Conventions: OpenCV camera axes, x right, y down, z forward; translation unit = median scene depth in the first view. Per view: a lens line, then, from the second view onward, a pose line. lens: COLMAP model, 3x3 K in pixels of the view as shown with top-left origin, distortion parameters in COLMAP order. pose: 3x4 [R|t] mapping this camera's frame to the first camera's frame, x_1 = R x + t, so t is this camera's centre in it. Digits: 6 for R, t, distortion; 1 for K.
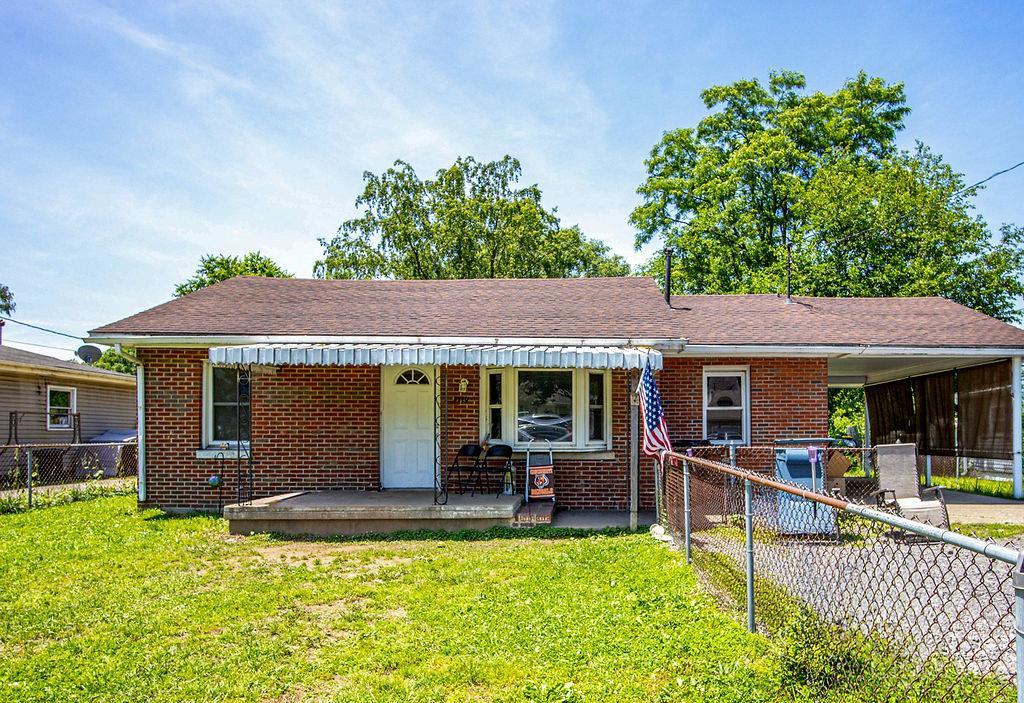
lens RADIAL K [[695.2, 0, 570.2], [0, 695.2, 413.1], [0, 0, 1]] dist [-0.021956, 0.000833]
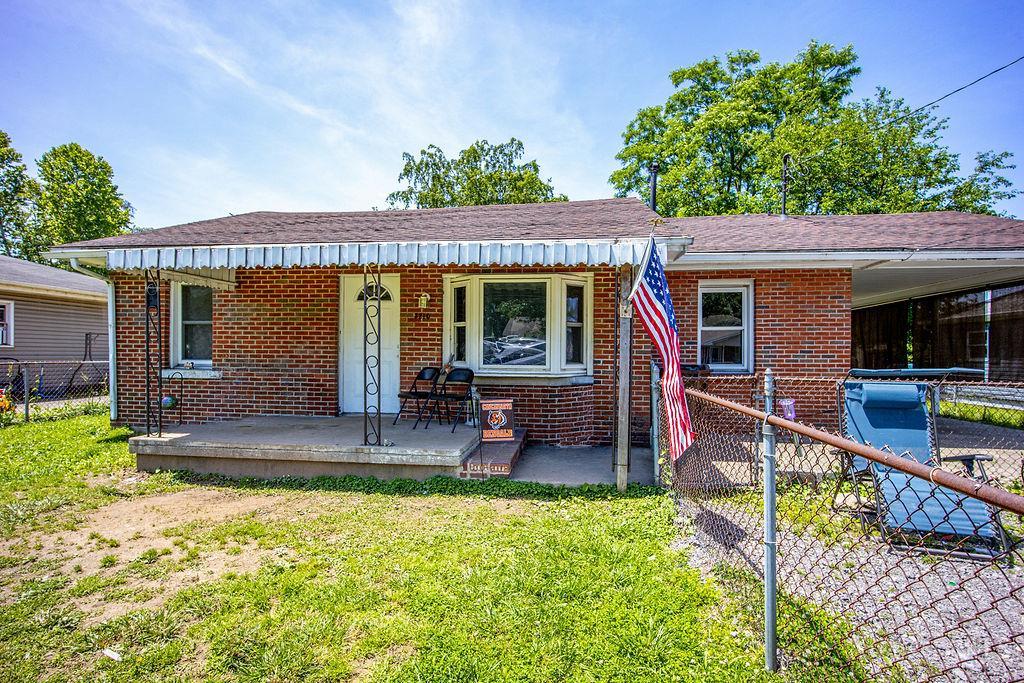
lens RADIAL K [[451.8, 0, 512.7], [0, 451.8, 347.6], [0, 0, 1]] dist [-0.020471, 0.005962]
pose [[0.993041, 0.006612, -0.117581, 0.026480], [-0.004699, 0.999852, 0.016532, 0.010109], [0.117672, -0.015864, 0.992926, 0.428476]]
